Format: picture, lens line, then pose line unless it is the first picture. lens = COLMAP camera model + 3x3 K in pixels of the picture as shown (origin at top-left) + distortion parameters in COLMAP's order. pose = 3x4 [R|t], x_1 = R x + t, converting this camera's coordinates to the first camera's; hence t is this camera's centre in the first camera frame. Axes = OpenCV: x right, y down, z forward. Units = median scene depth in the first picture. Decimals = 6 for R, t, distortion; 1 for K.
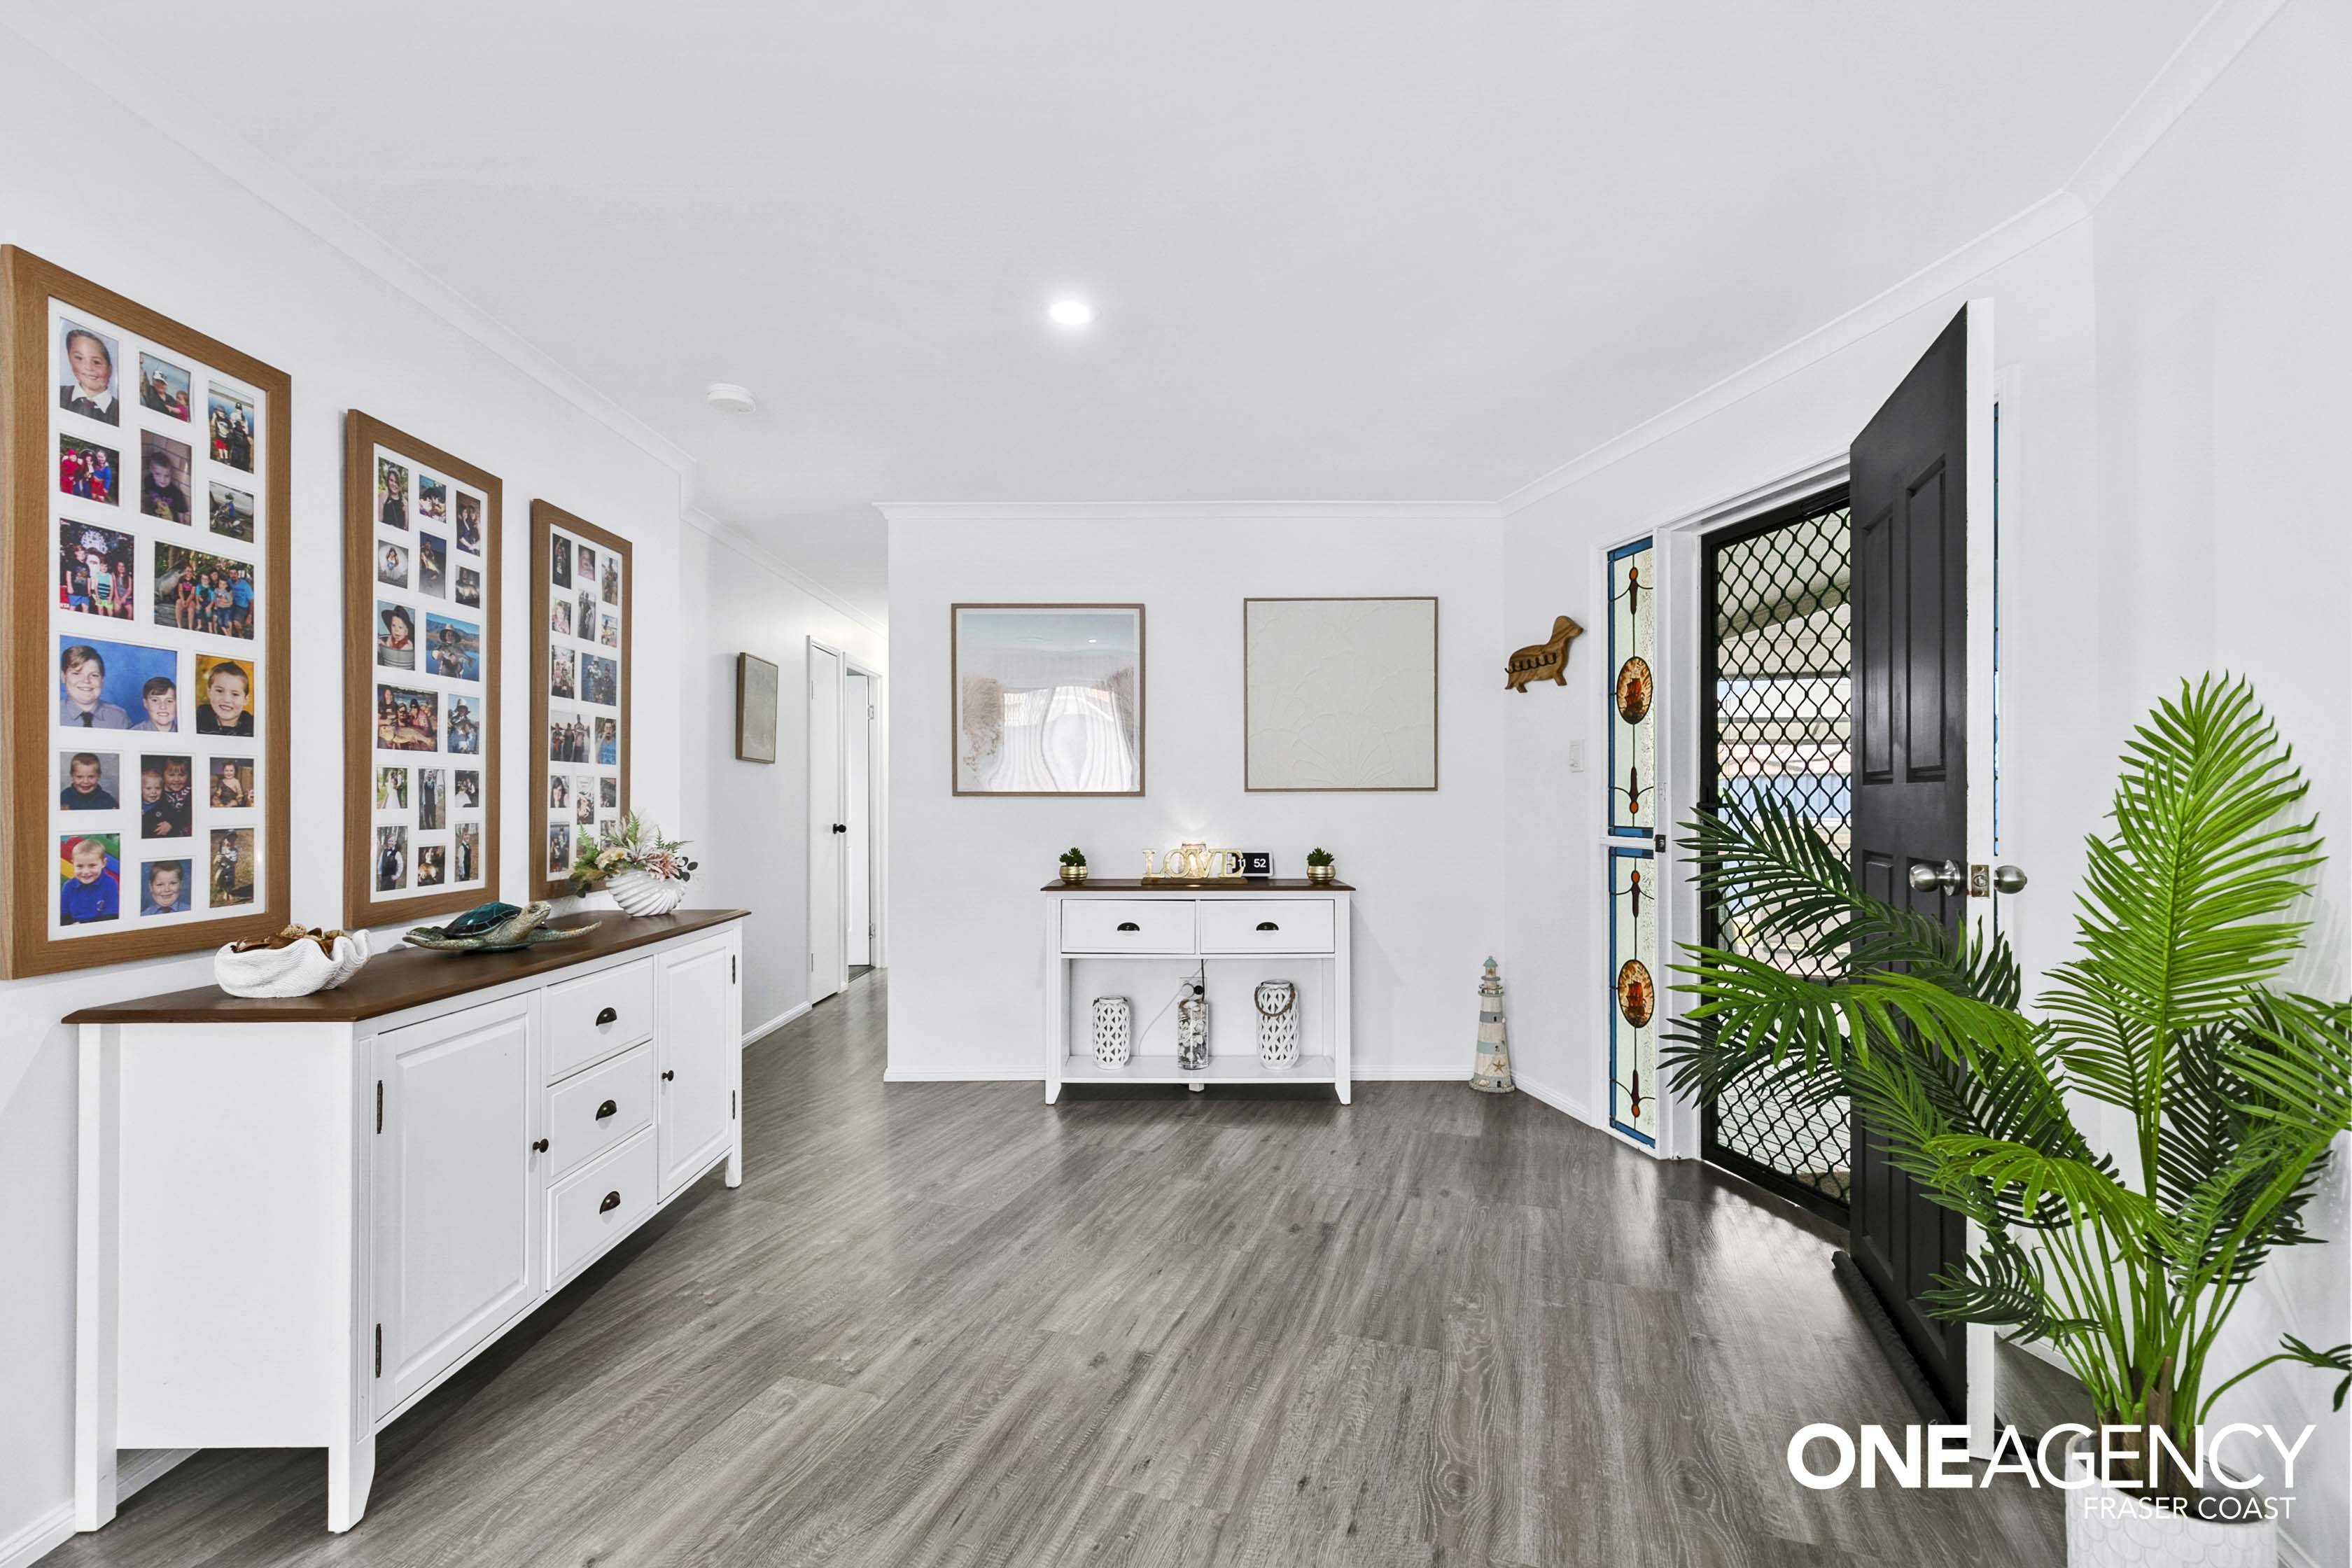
lens RADIAL K [[1068.4, 0, 1174.6], [0, 1068.4, 795.7], [0, 0, 1]] dist [0.009716, -0.003111]
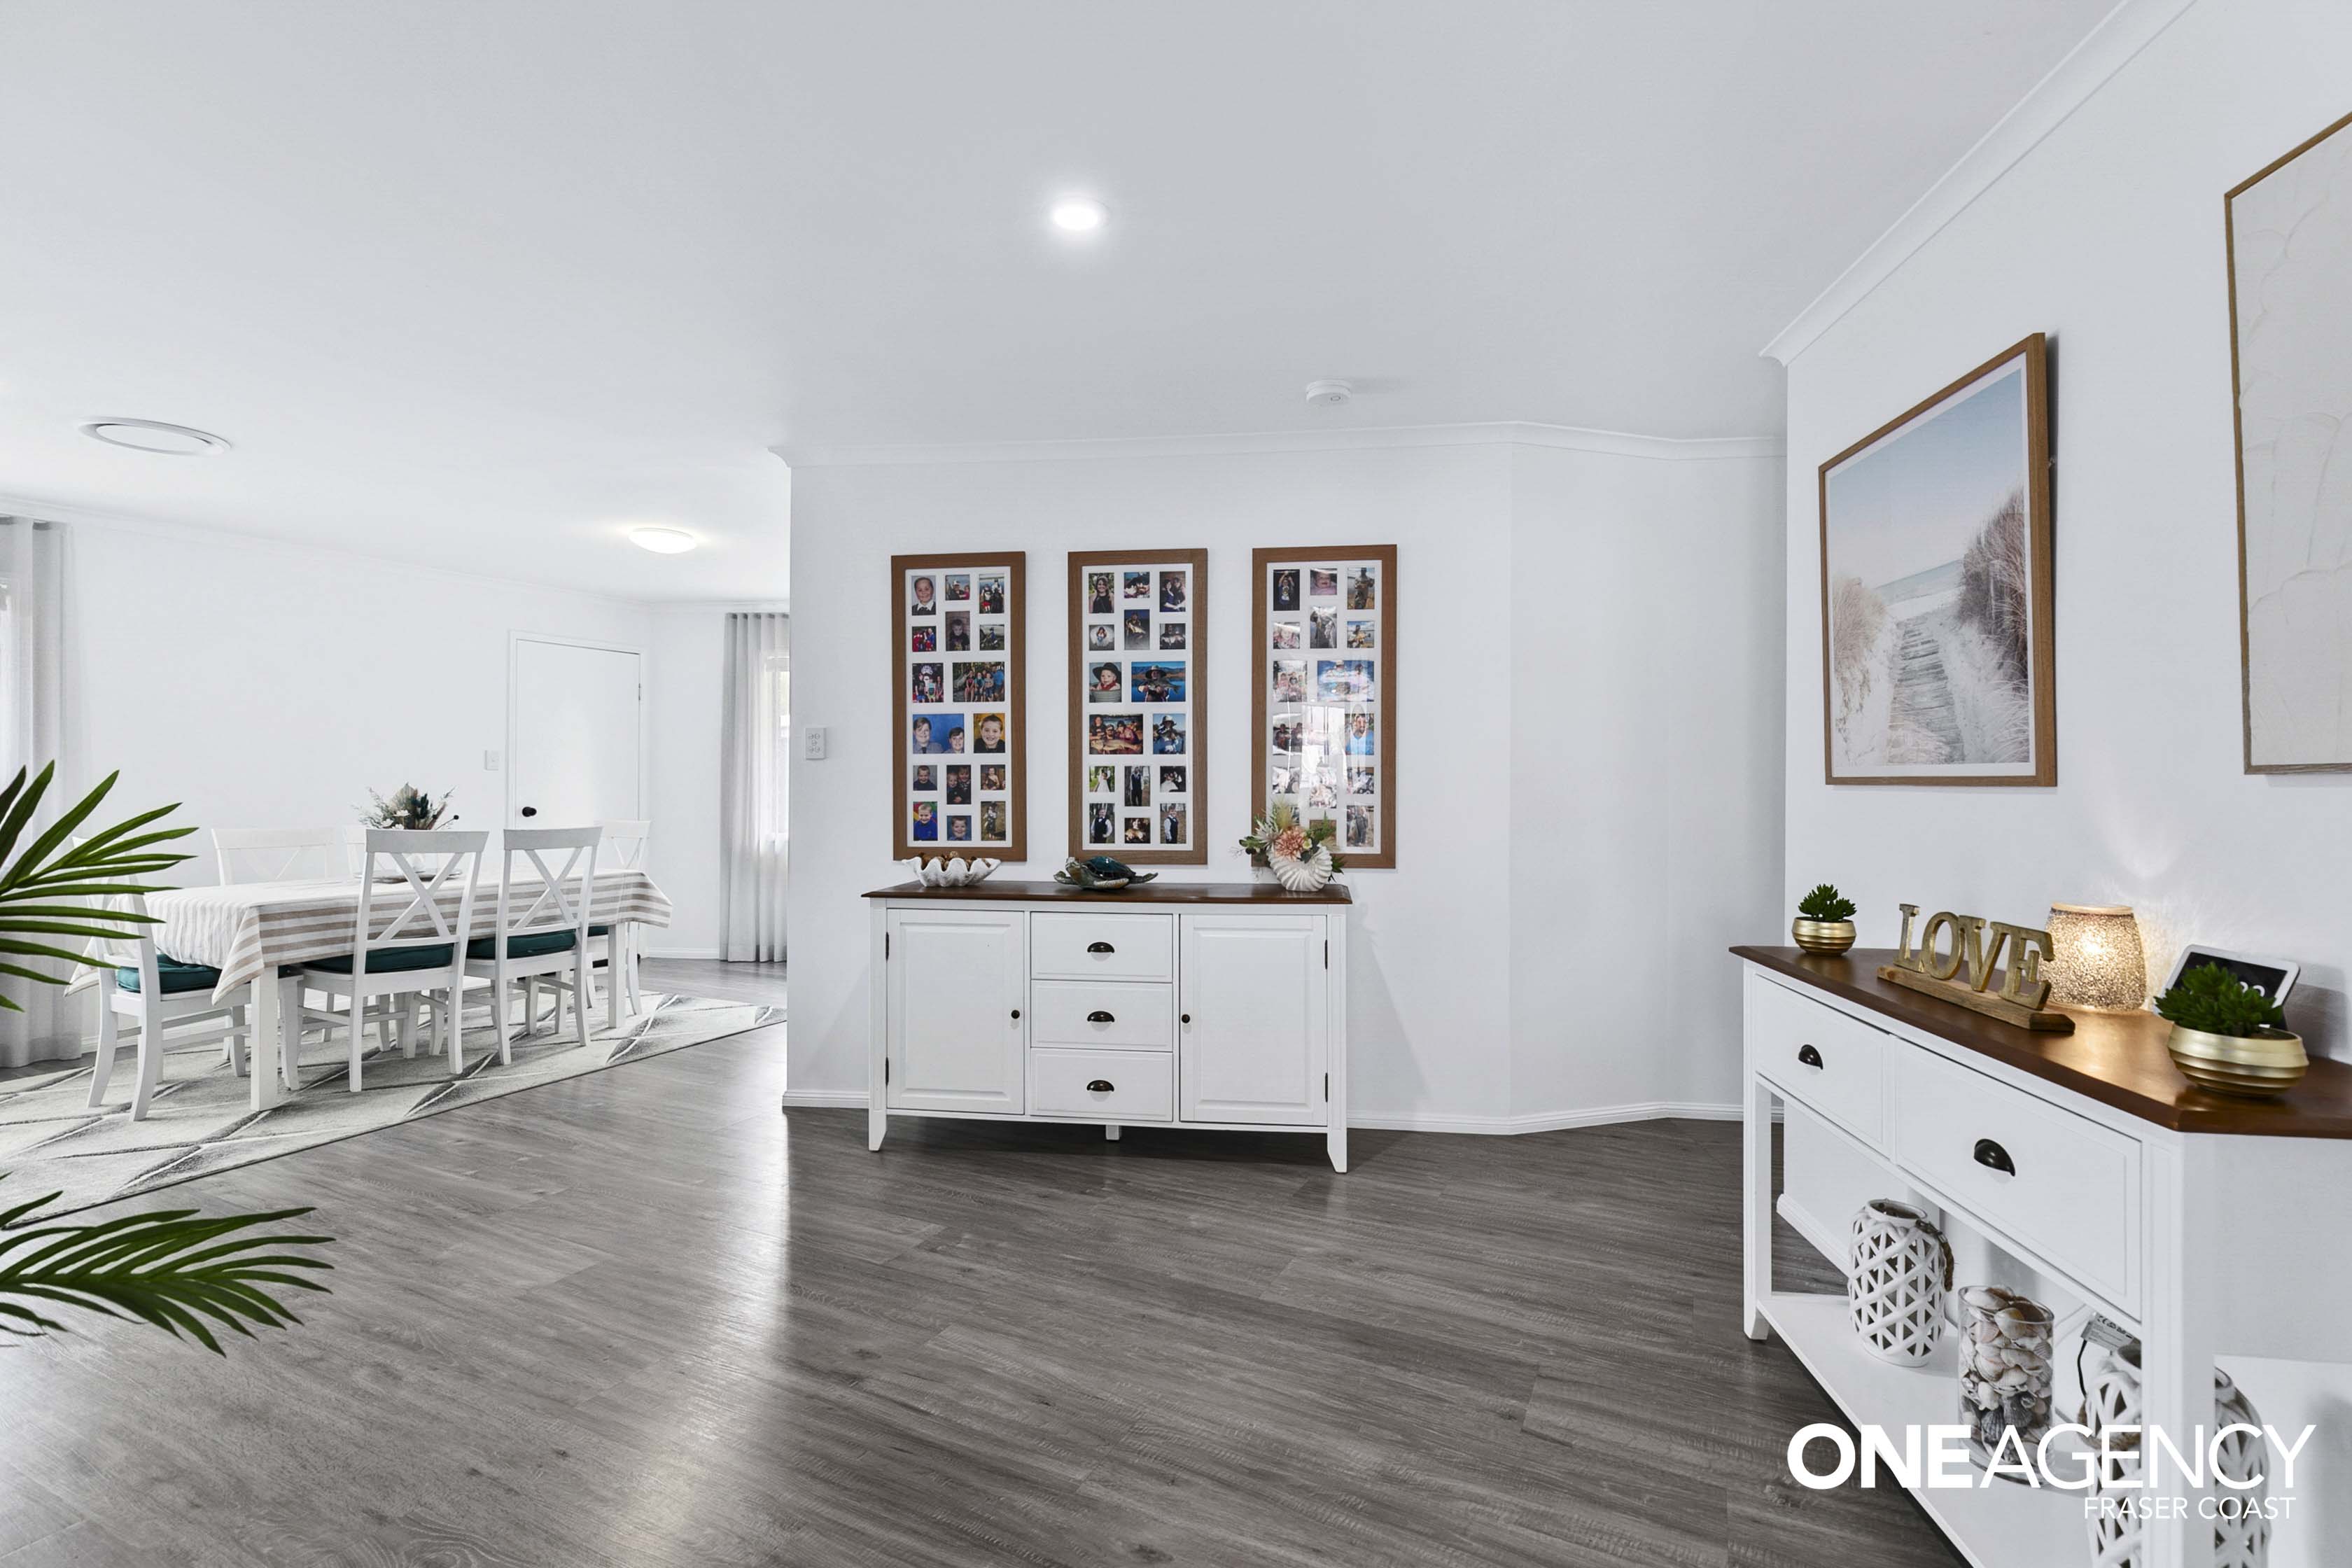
lens RADIAL K [[1068.4, 0, 1178.3], [0, 1068.4, 782.8], [0, 0, 1]] dist [0.009716, -0.003111]
pose [[-0.137966, 0.003301, -0.990431, 0.954172], [0.002219, 0.999993, 0.003023, -0.007226], [0.990434, -0.001781, -0.137973, 1.556862]]
